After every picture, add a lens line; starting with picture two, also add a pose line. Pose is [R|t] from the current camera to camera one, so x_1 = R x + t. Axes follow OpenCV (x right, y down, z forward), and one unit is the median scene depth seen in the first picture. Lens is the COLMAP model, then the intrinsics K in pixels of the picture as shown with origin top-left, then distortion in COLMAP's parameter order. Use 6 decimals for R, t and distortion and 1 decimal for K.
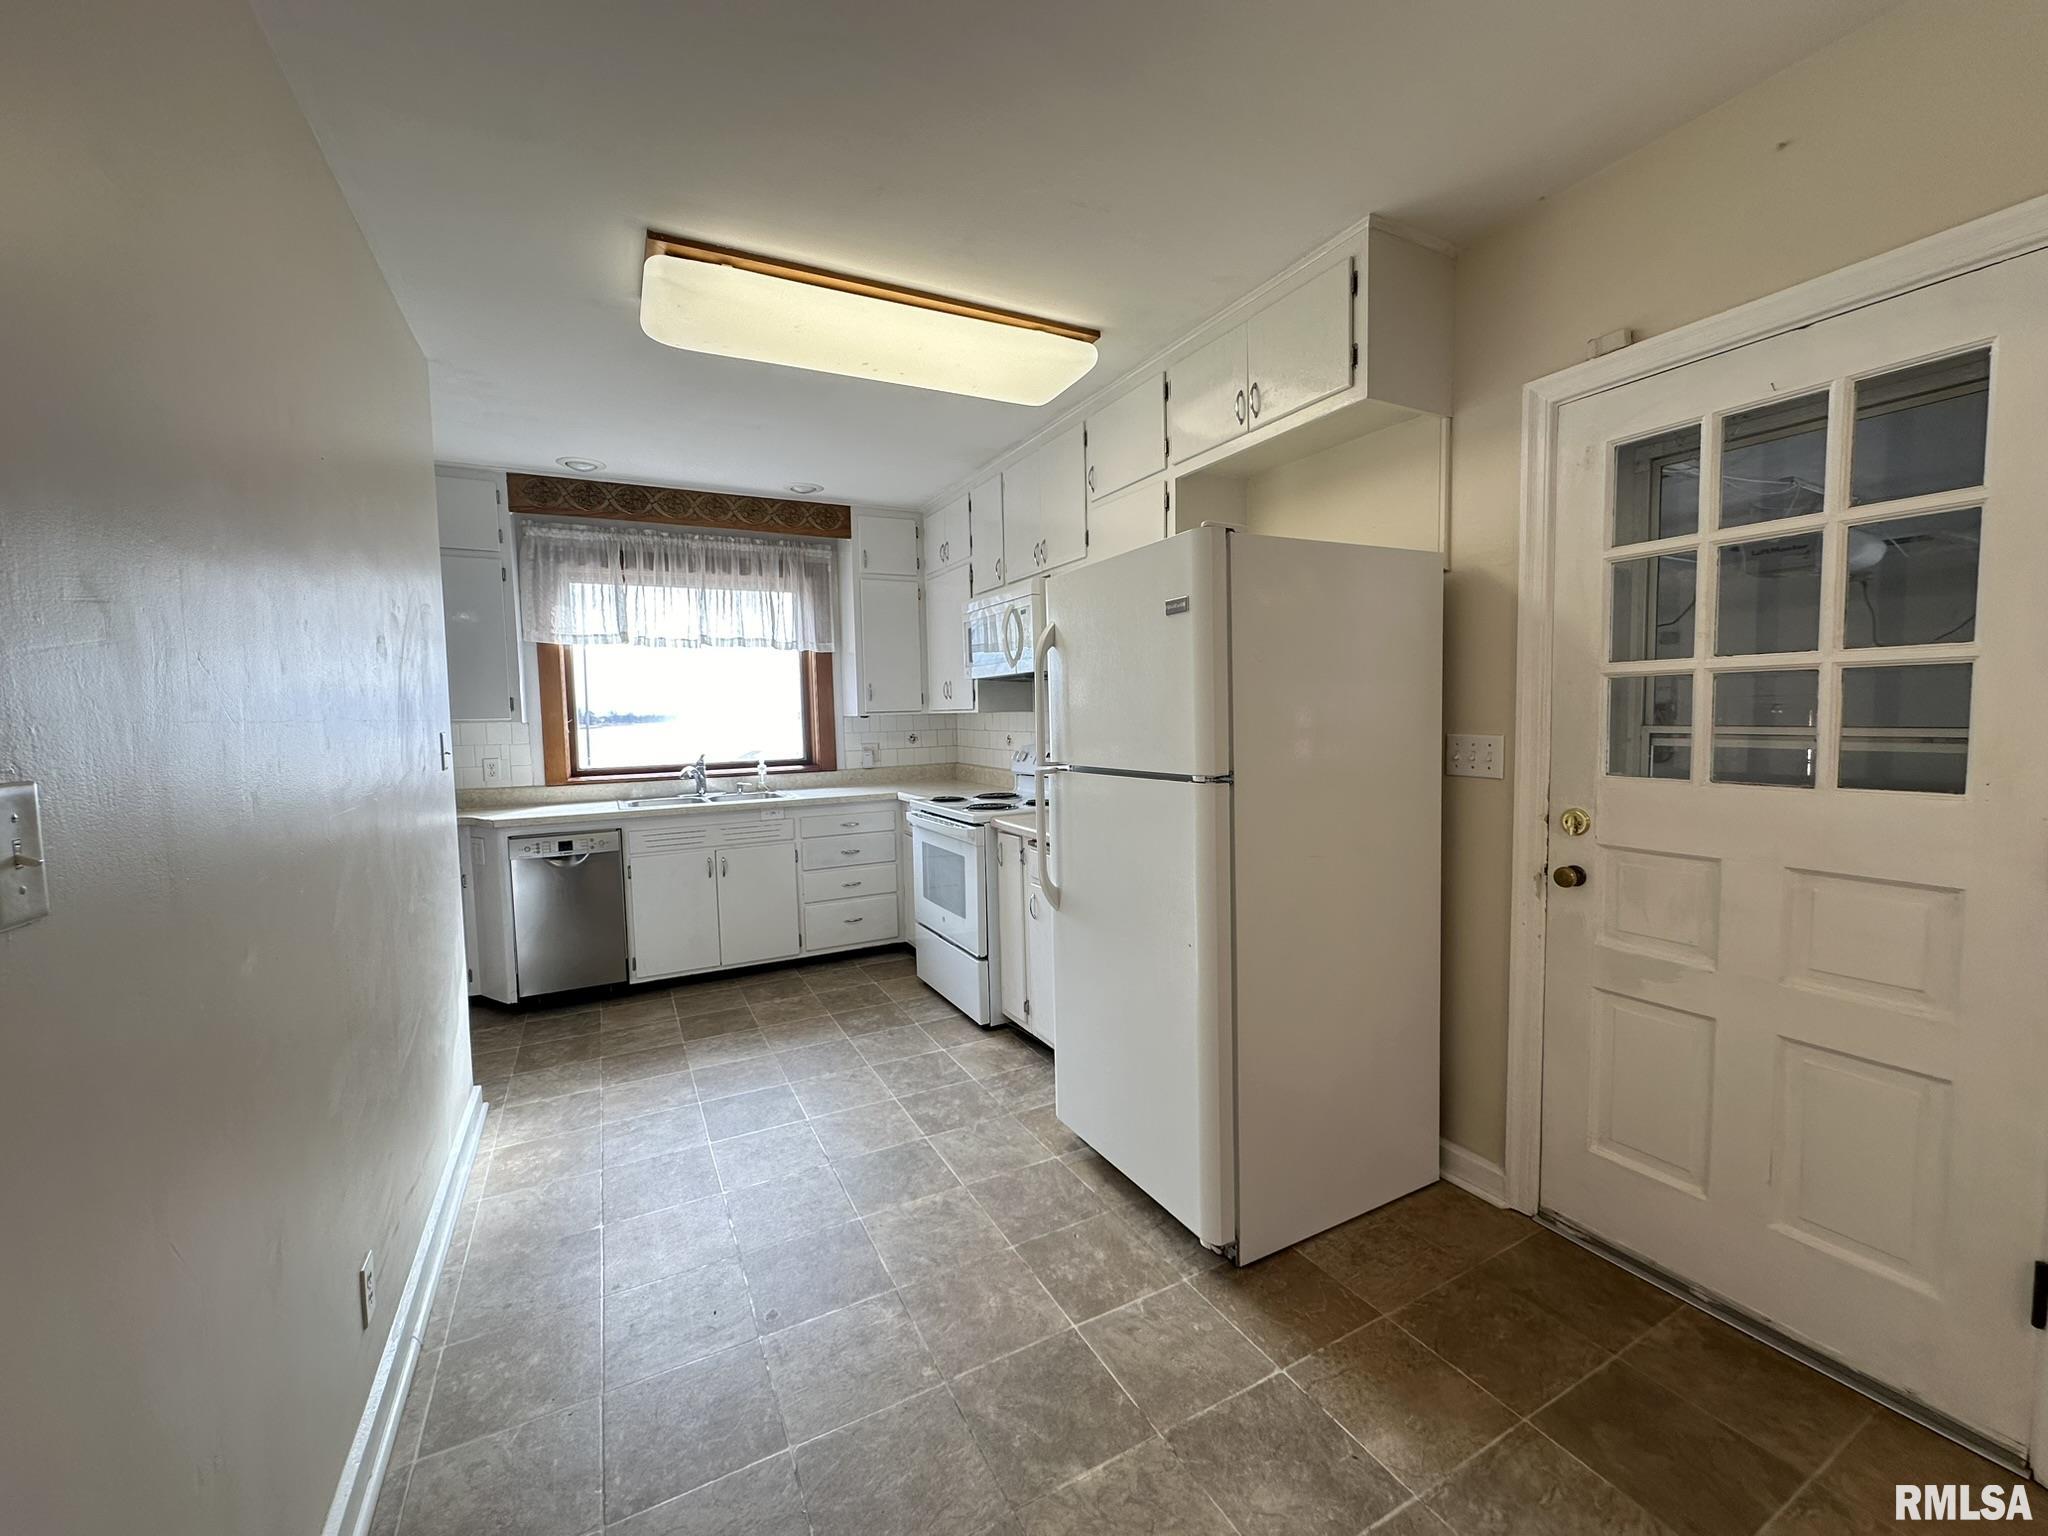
lens RADIAL K [[812.8, 0, 1023.4], [0, 812.8, 765.8], [0, 0, 1]] dist [-0.004339, 0.000965]
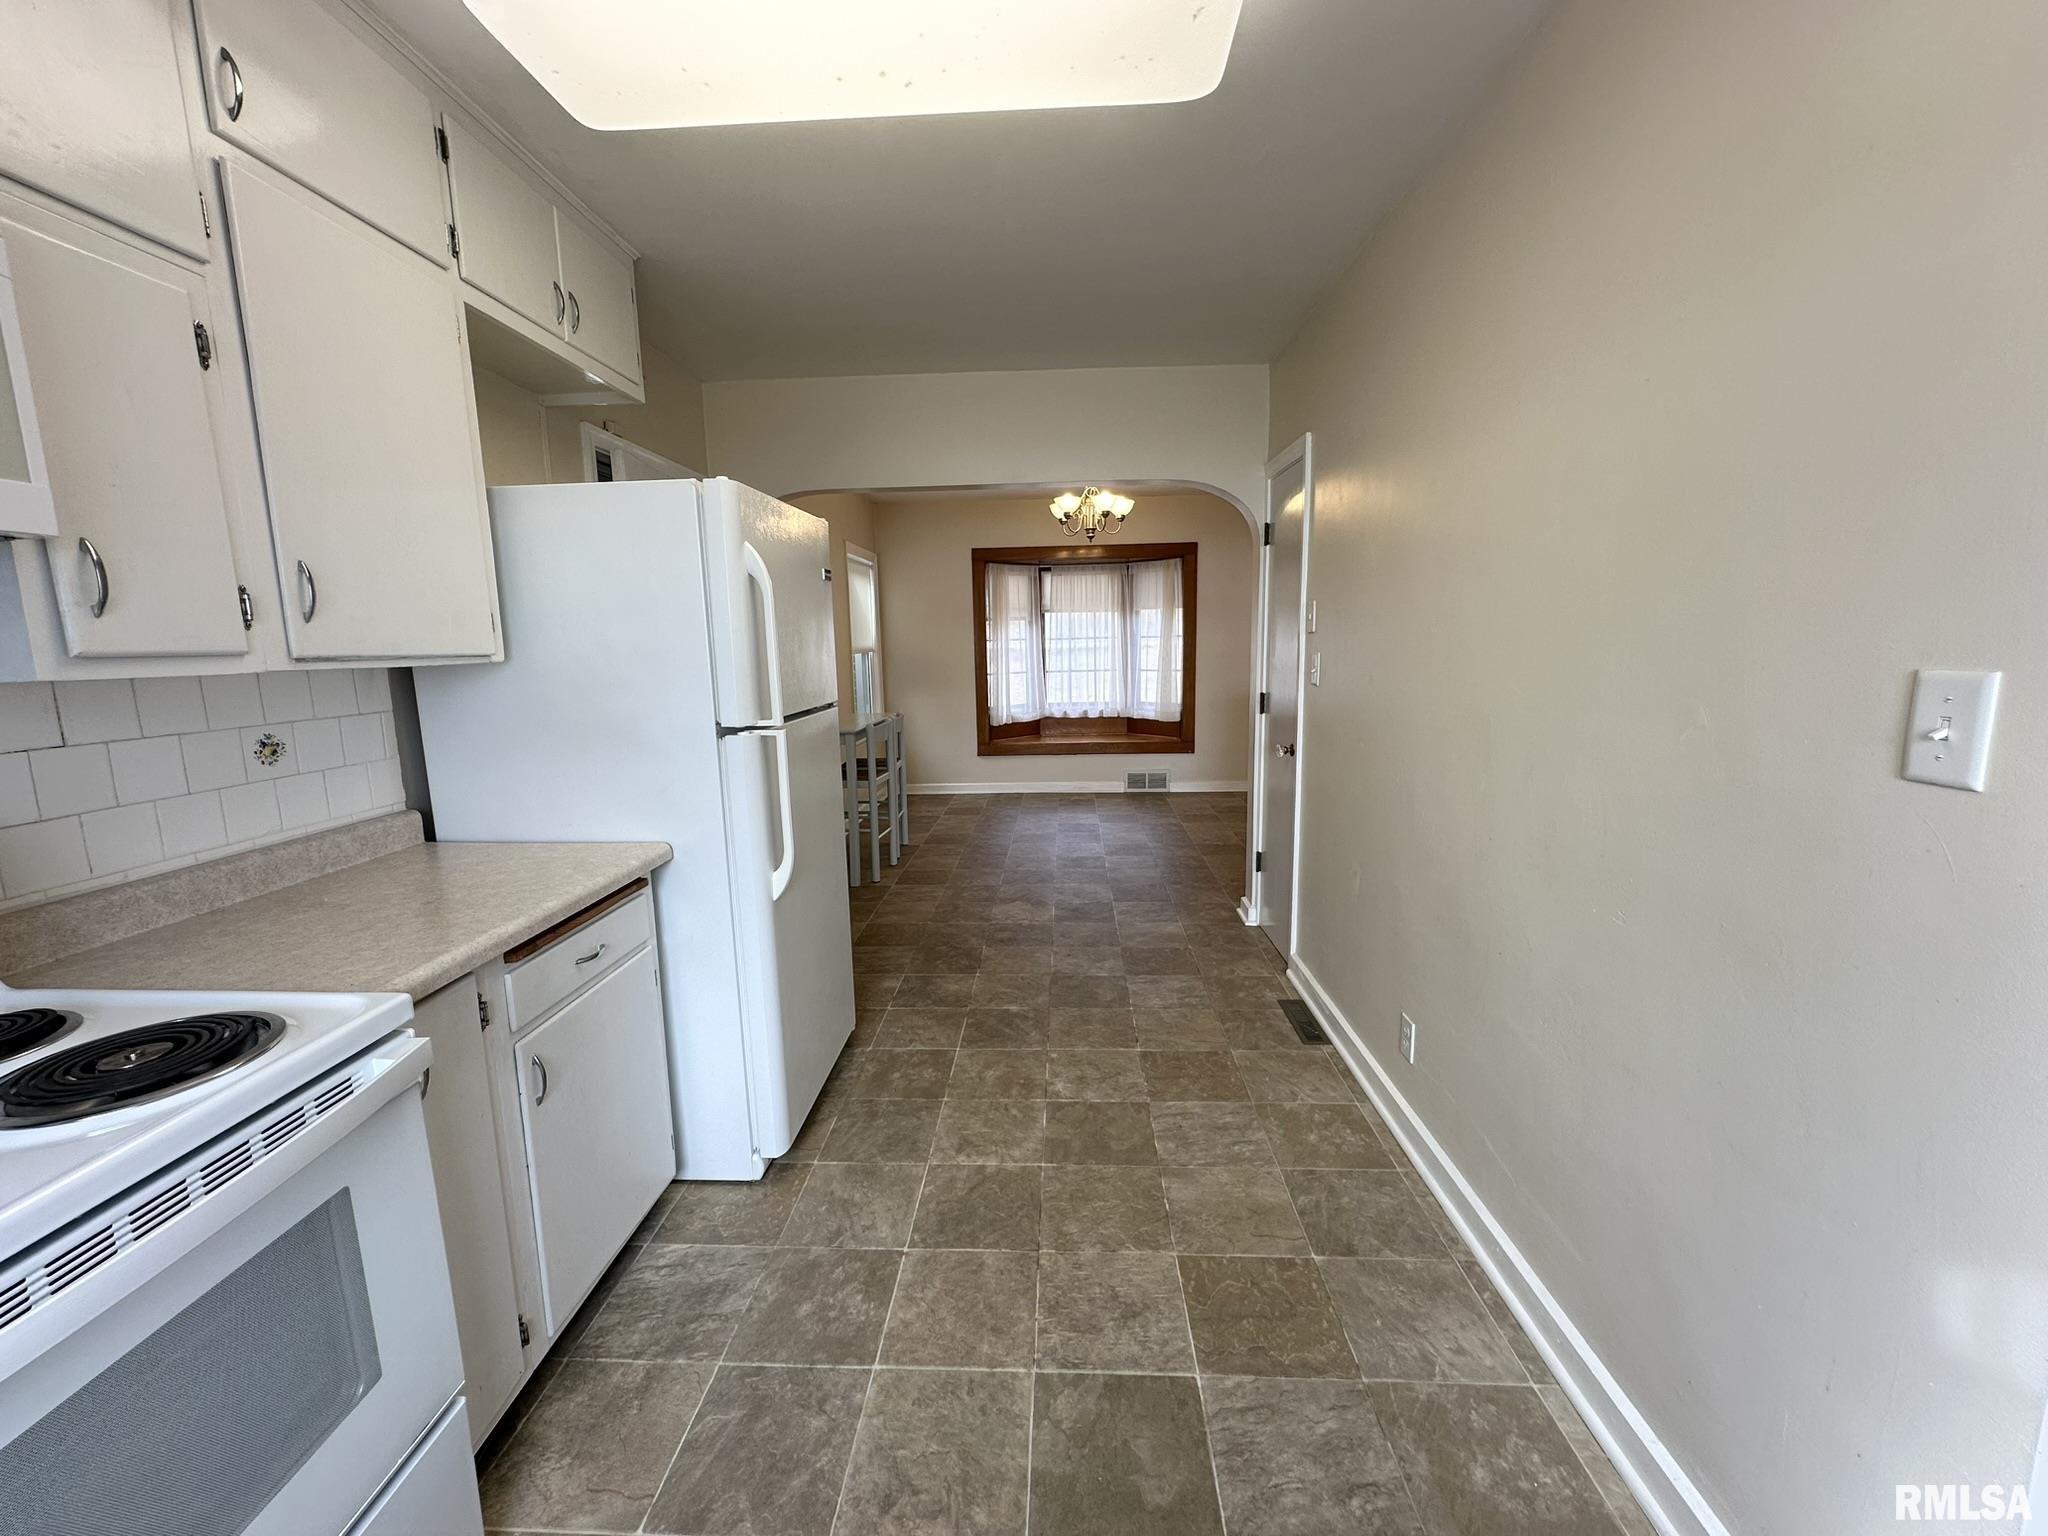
lens RADIAL K [[812.8, 0, 1024.8], [0, 812.8, 767.4], [0, 0, 1]] dist [-0.004339, 0.000965]
pose [[-0.862269, -0.039461, 0.504910, -0.556948], [0.072899, 0.976907, 0.200843, -0.095821], [-0.501176, 0.209988, -0.839481, 1.460545]]
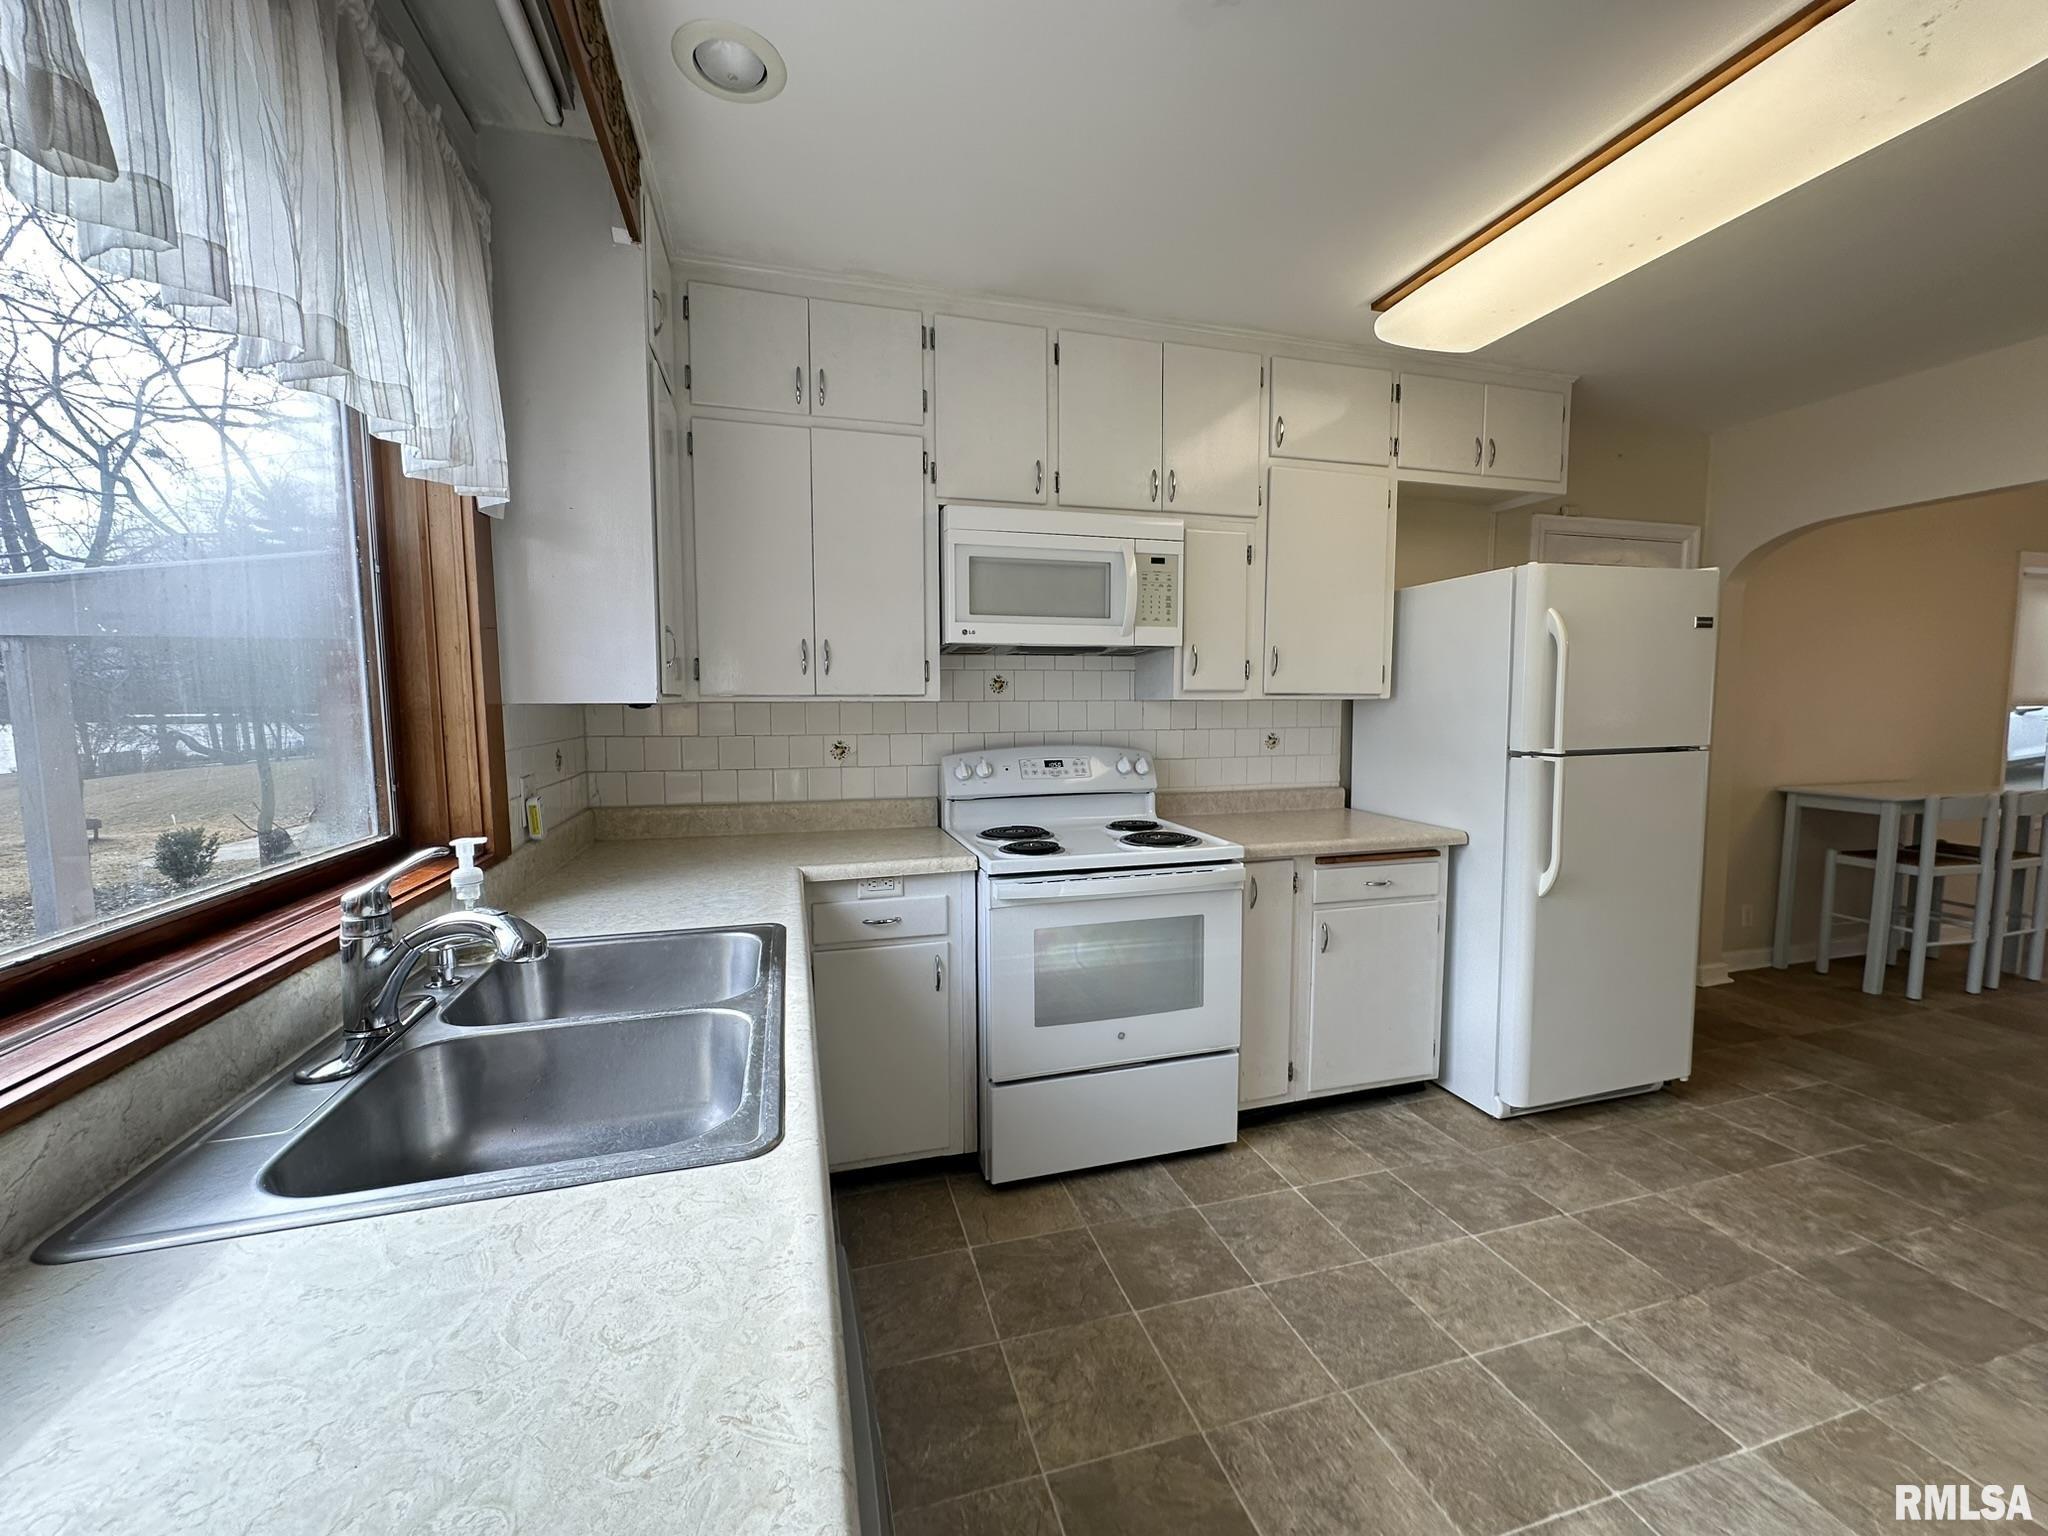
lens RADIAL K [[812.8, 0, 1019.7], [0, 812.8, 767.7], [0, 0, 1]] dist [-0.004339, 0.000965]
pose [[0.202305, -0.056404, 0.977697, -1.007192], [0.066336, 0.996836, 0.043782, -0.064594], [-0.977073, 0.055999, 0.205407, 1.346480]]
